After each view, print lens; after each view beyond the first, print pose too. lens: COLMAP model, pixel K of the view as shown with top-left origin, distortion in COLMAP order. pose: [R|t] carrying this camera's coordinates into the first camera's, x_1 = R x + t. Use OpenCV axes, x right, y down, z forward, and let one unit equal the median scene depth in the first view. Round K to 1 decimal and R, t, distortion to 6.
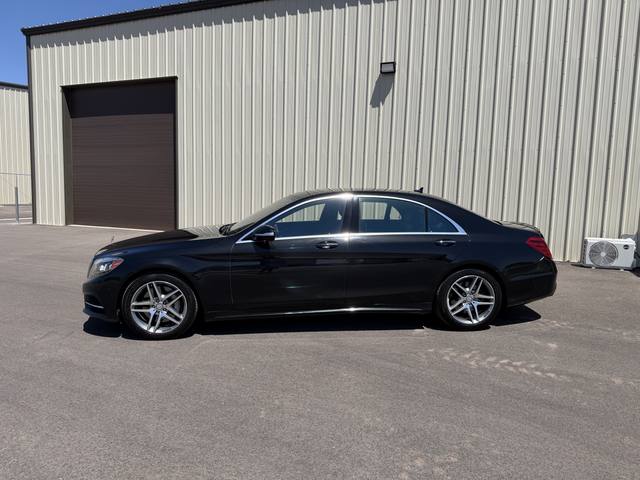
lens RADIAL K [[450.3, 0, 317.6], [0, 450.3, 242.3], [0, 0, 1]] dist [0.027139, -0.042774]
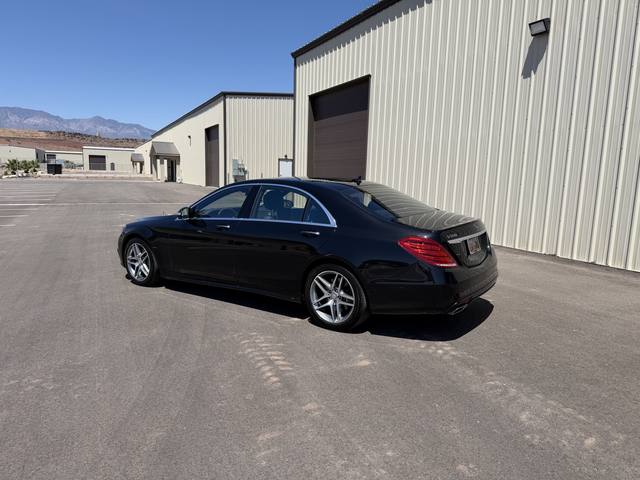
lens RADIAL K [[450.3, 0, 324.1], [0, 450.3, 238.3], [0, 0, 1]] dist [0.027139, -0.042774]
pose [[0.750286, 0.084465, -0.655696, 0.927984], [-0.073886, 0.996305, 0.043797, -0.031721], [0.656972, 0.015587, 0.753754, 0.293172]]
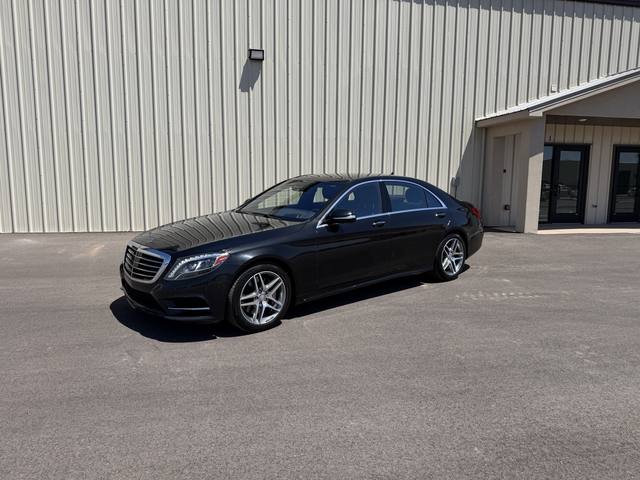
lens RADIAL K [[450.3, 0, 317.6], [0, 450.3, 238.0], [0, 0, 1]] dist [0.027139, -0.042774]
pose [[0.831712, -0.088767, 0.548065, -0.723144], [0.069624, 0.996019, 0.055662, -0.030022], [-0.550824, -0.008136, 0.834582, 0.108828]]
